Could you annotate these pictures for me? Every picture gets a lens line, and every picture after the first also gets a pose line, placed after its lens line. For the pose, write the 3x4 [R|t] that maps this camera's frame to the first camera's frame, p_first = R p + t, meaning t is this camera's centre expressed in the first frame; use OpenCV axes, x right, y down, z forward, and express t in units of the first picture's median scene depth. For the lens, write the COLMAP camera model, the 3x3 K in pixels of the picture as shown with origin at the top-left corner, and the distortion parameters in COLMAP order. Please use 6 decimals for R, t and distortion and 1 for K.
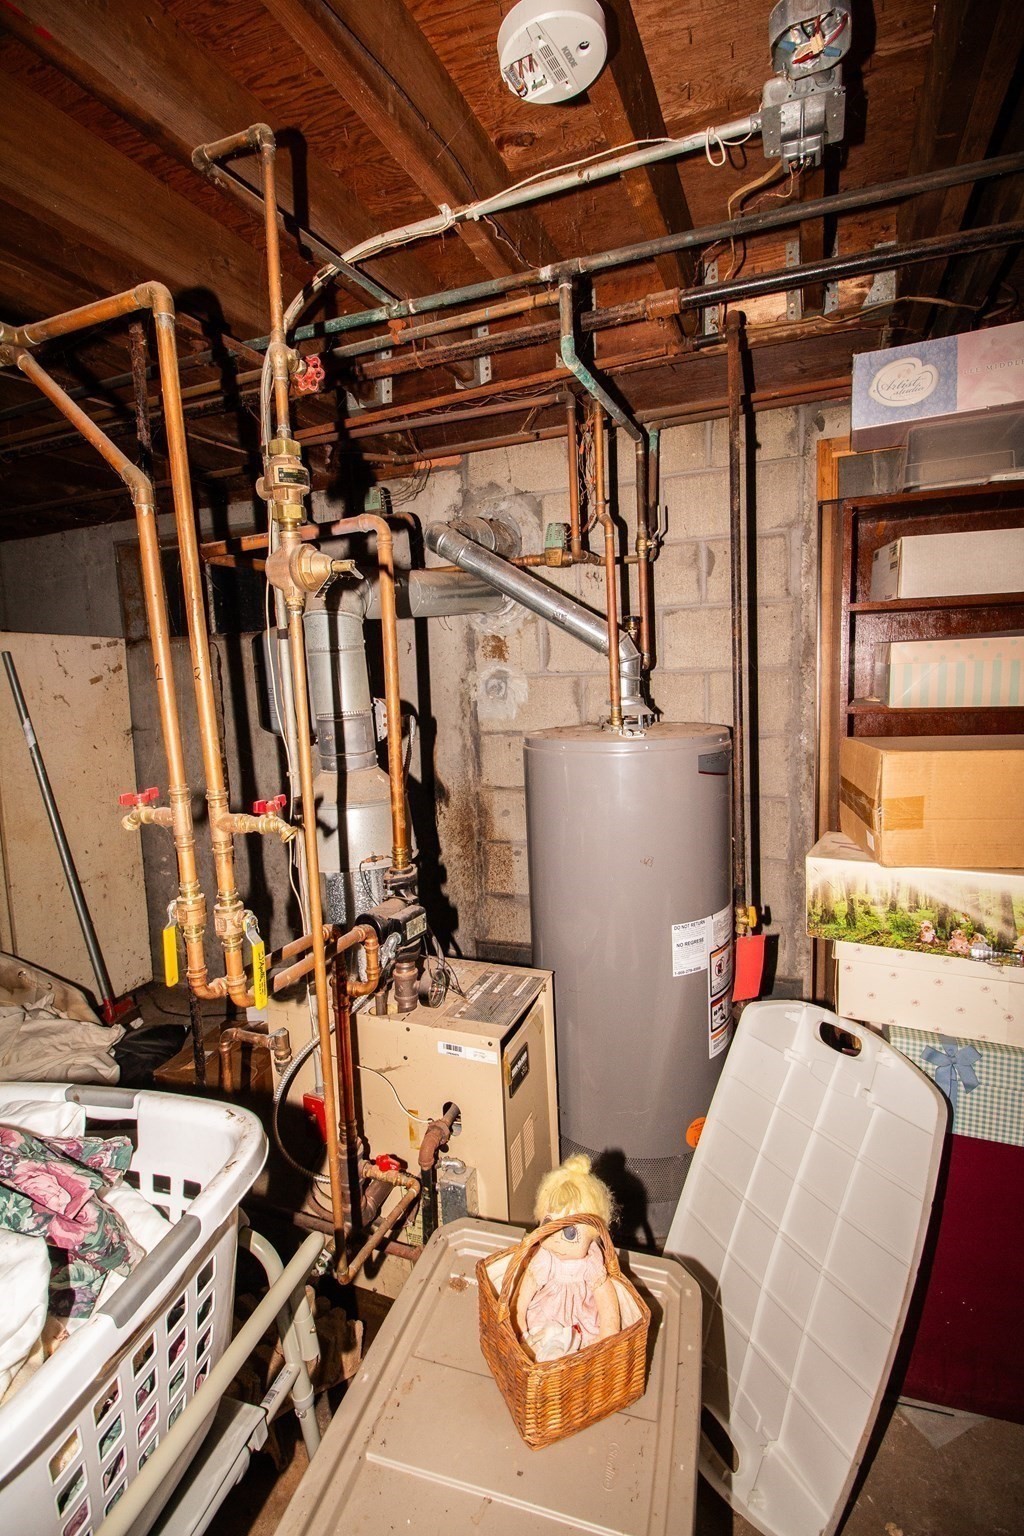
lens RADIAL K [[757.3, 0, 512.0], [0, 757.3, 768.0], [0, 0, 1]] dist [0.000356, 0.000080]
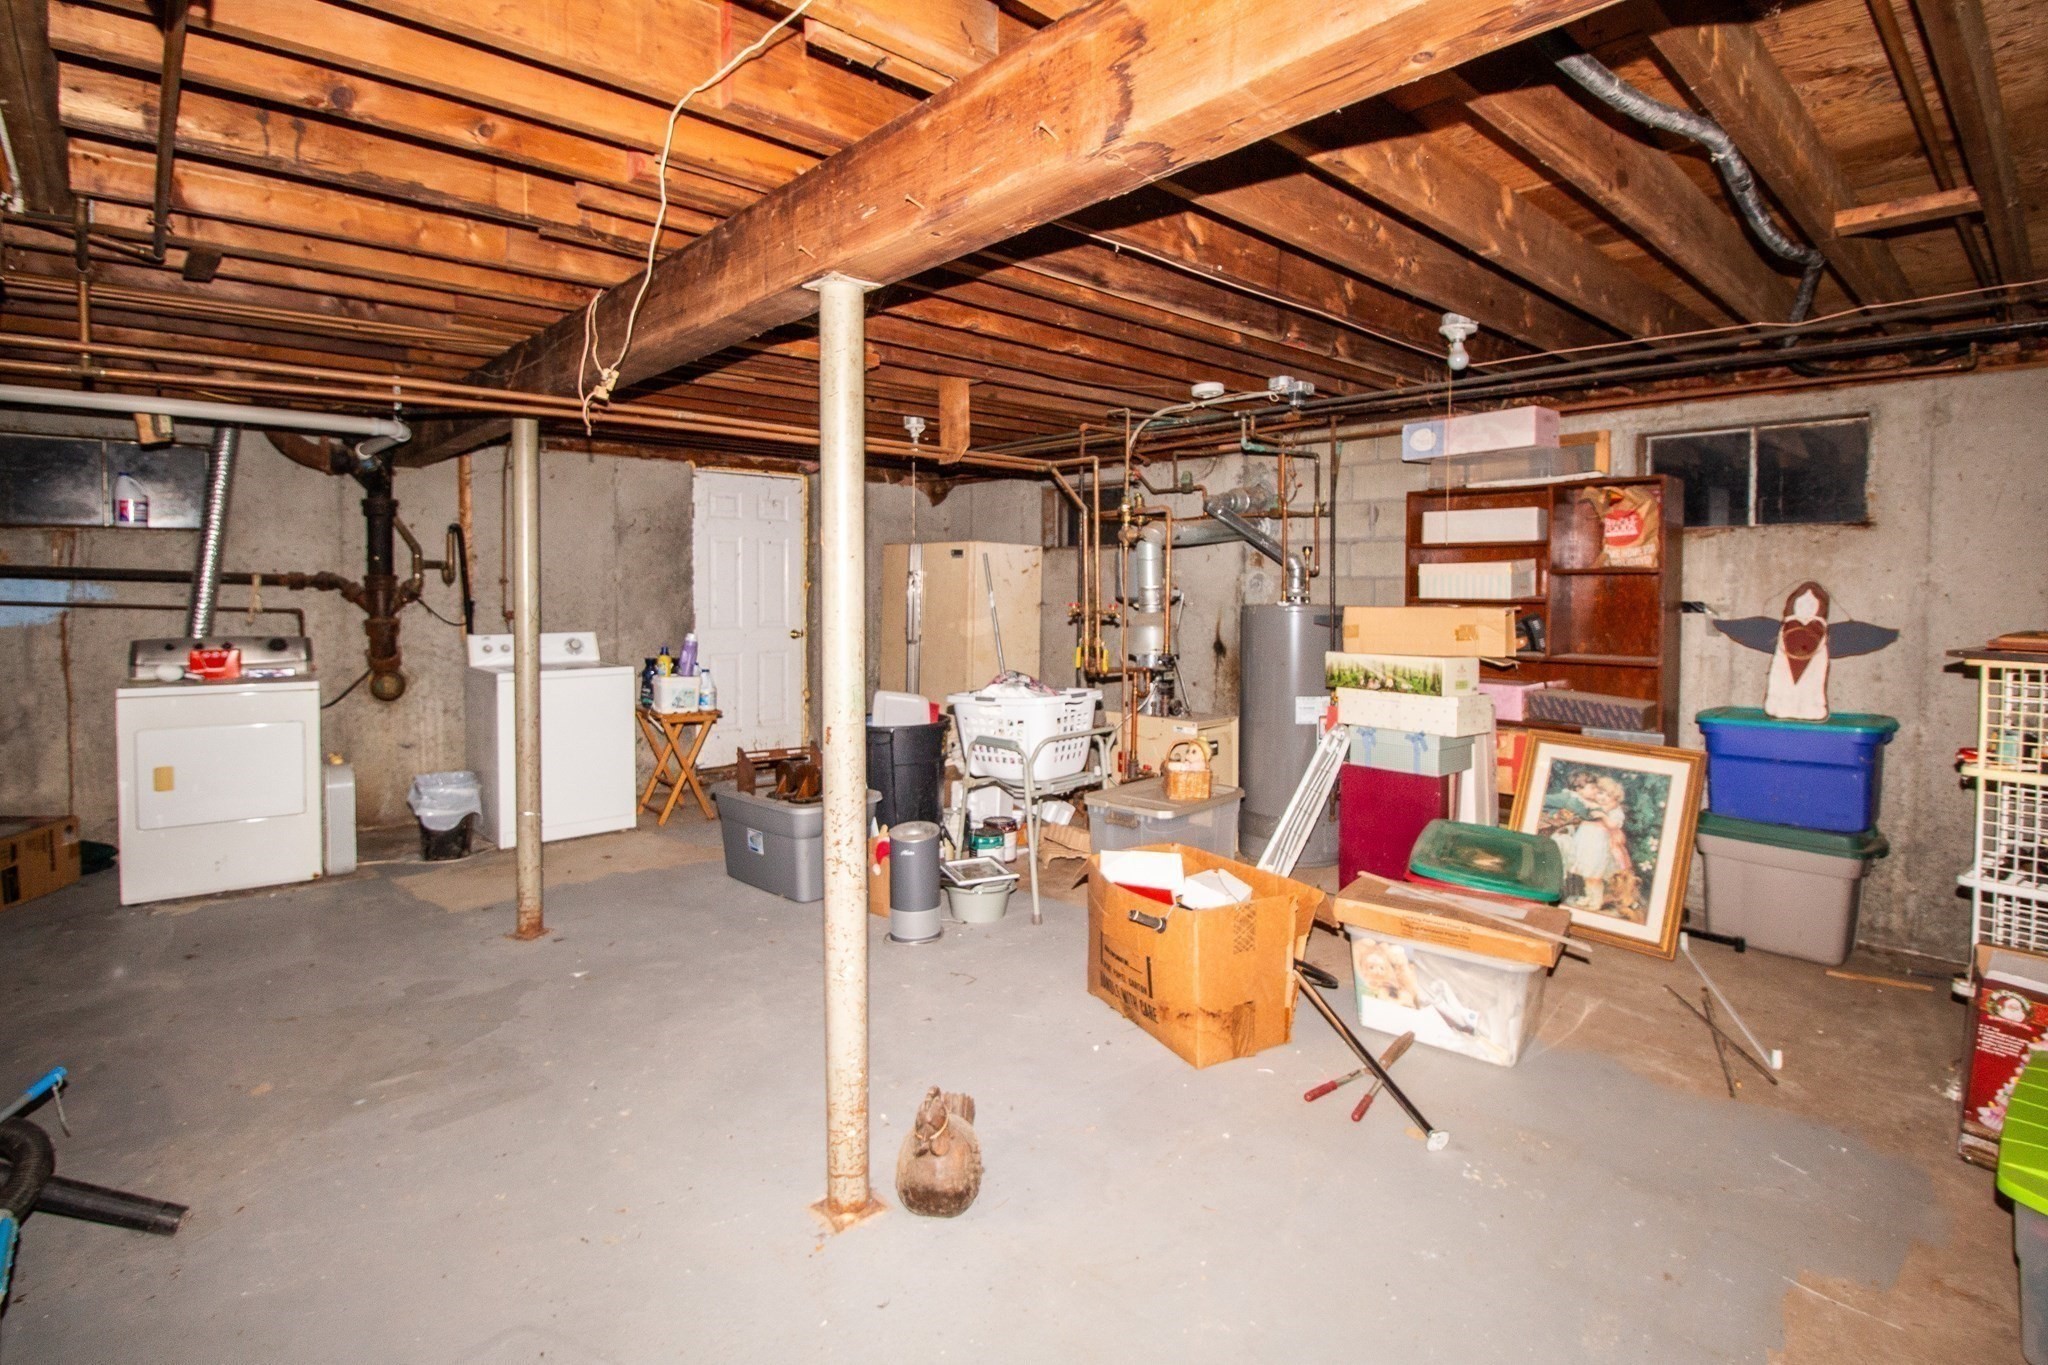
lens RADIAL K [[1009.8, 0, 1015.2], [0, 1009.8, 652.0], [0, 0, 1]] dist [0.000356, 0.000080]
pose [[0.904253, 0.071585, -0.420953, 0.686861], [-0.096645, 0.994575, -0.038472, 0.272514], [0.415916, 0.075472, 0.906266, -1.855557]]
